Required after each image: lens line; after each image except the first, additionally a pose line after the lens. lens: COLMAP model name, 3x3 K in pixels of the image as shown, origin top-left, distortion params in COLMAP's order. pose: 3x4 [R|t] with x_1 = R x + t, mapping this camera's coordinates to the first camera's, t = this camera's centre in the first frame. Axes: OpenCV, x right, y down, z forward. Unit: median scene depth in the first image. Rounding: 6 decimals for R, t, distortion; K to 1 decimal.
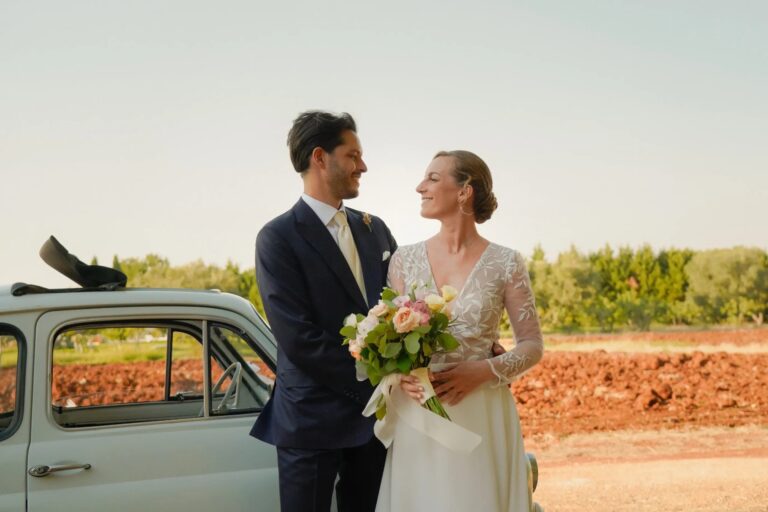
lens RADIAL K [[667.8, 0, 384.0], [0, 667.8, 256.0], [0, 0, 1]] dist [-0.000551, -0.000559]
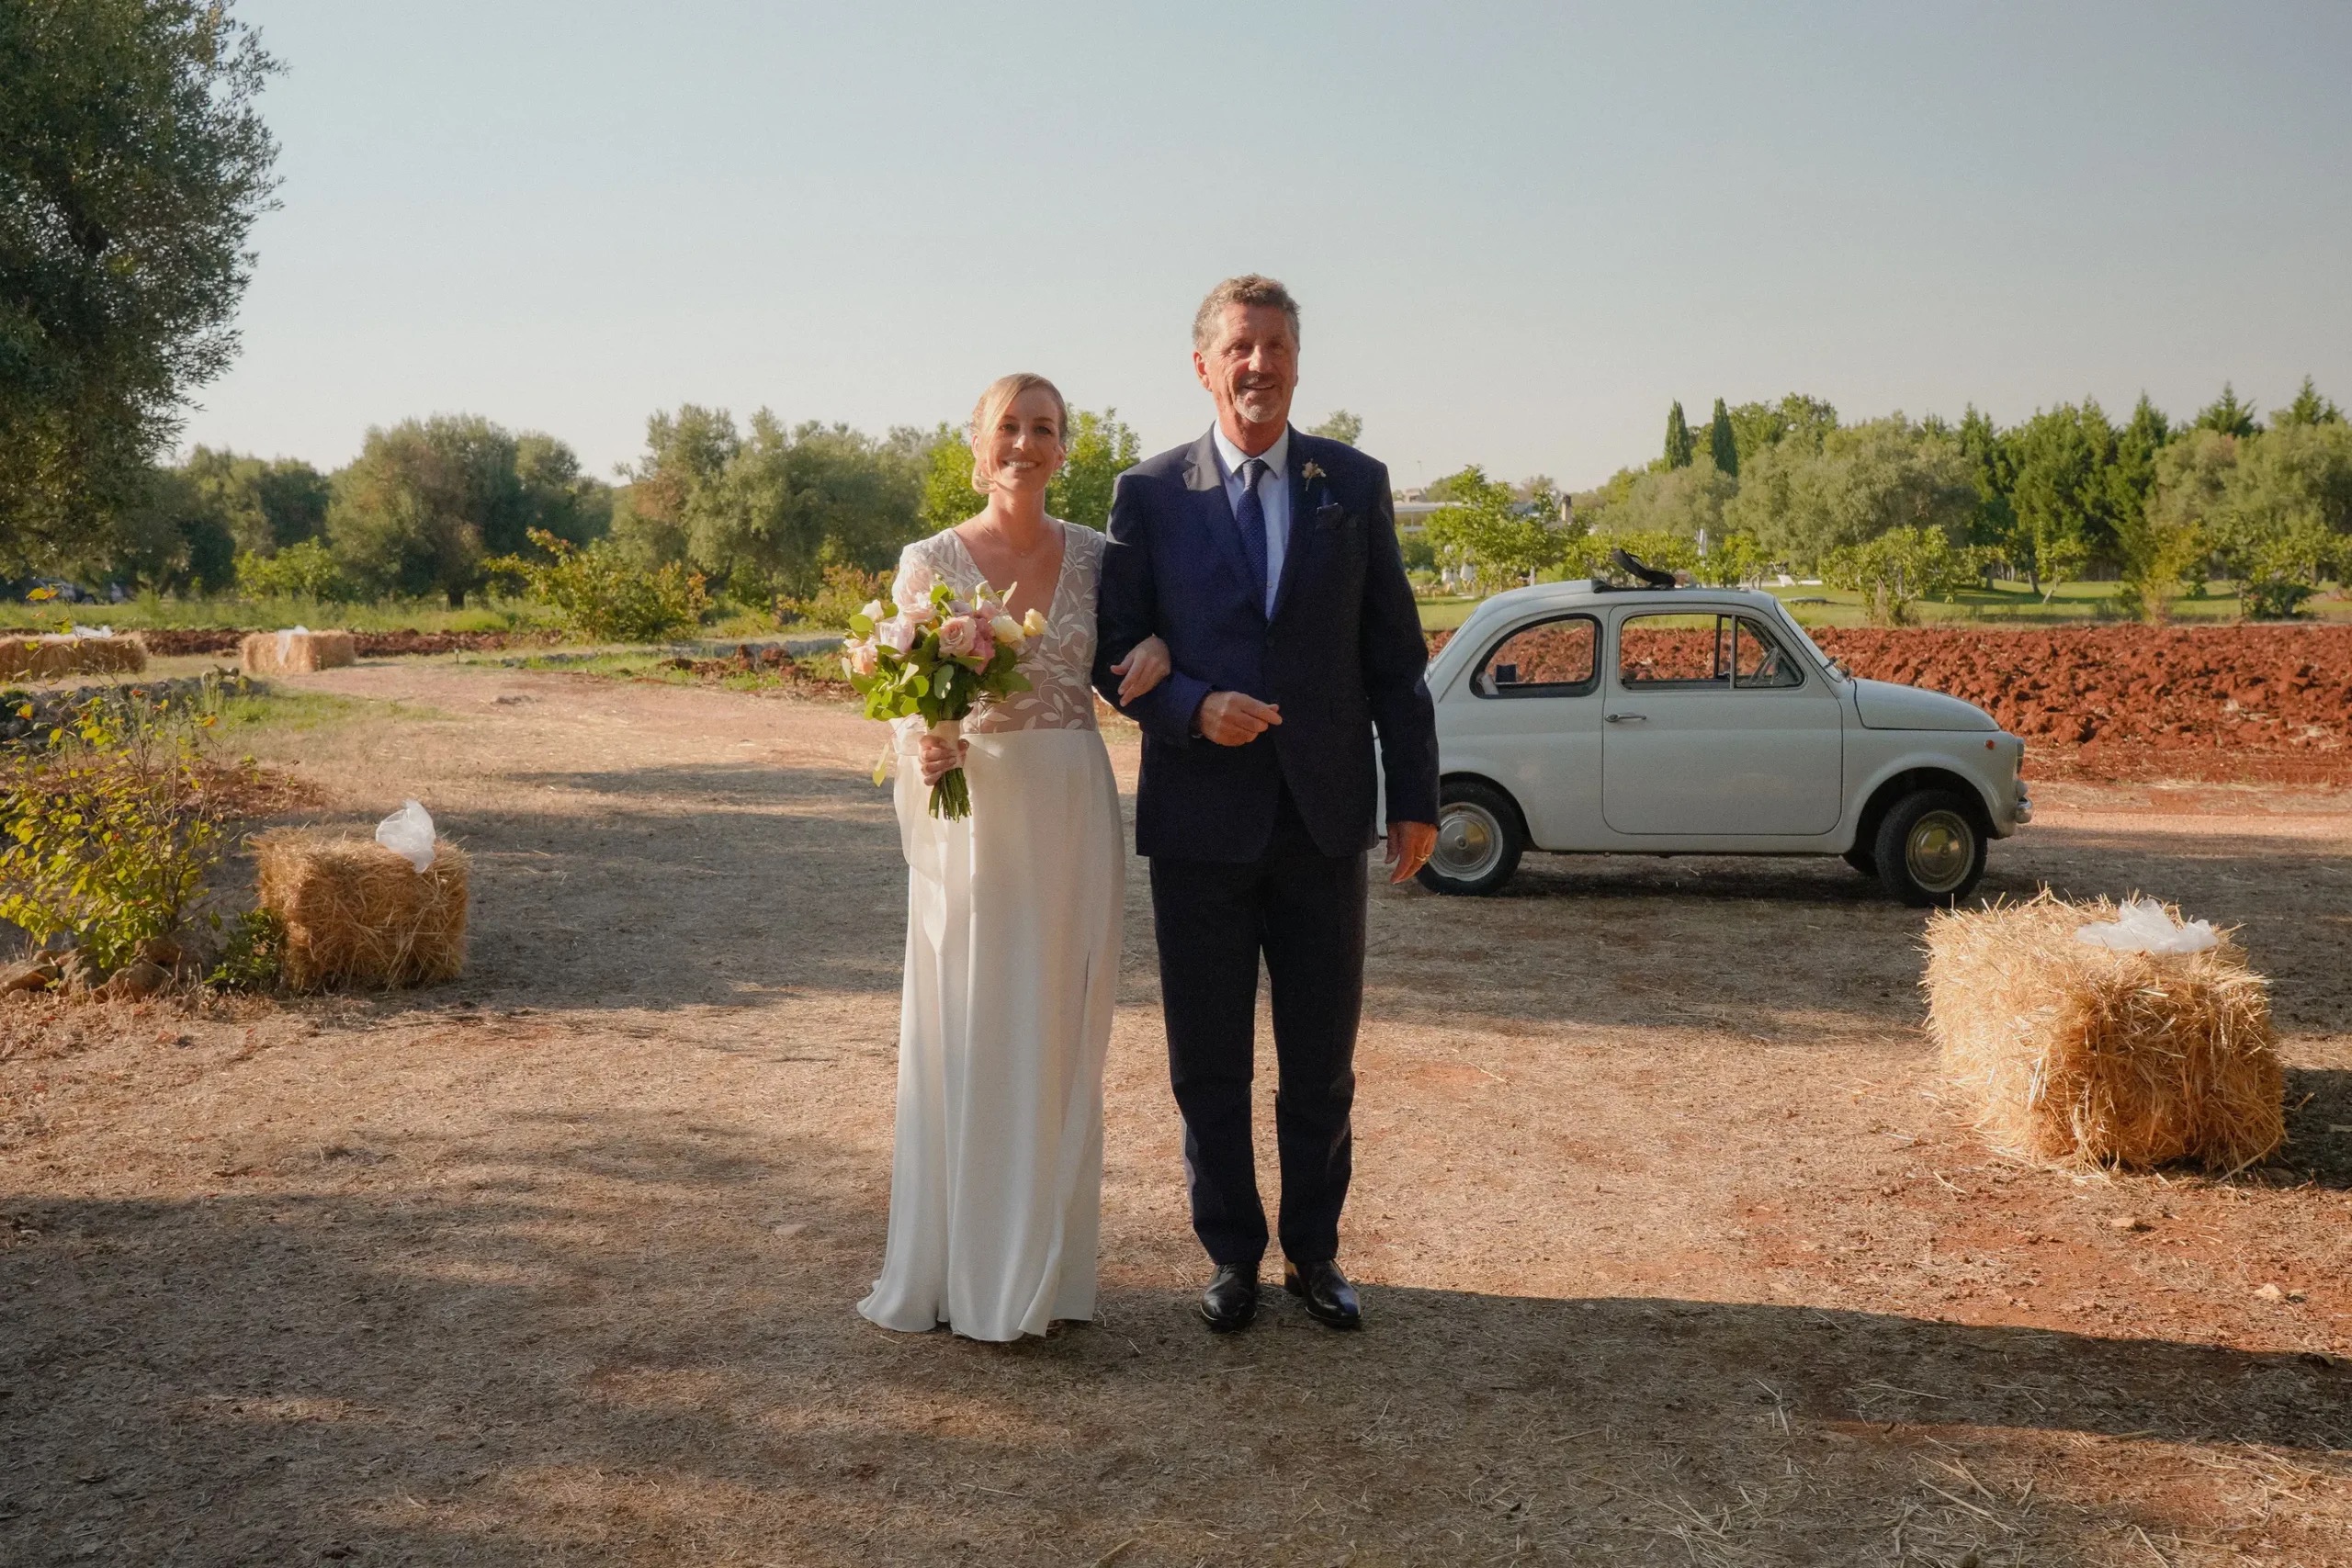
lens RADIAL K [[2044.9, 0, 1176.0], [0, 2044.9, 784.0], [0, 0, 1]] dist [-0.000551, -0.000559]
pose [[0.794587, 0.103583, -0.598249, 0.187749], [0.039702, 0.974366, 0.221437, -0.074750], [0.605850, -0.199703, 0.770107, -0.404106]]
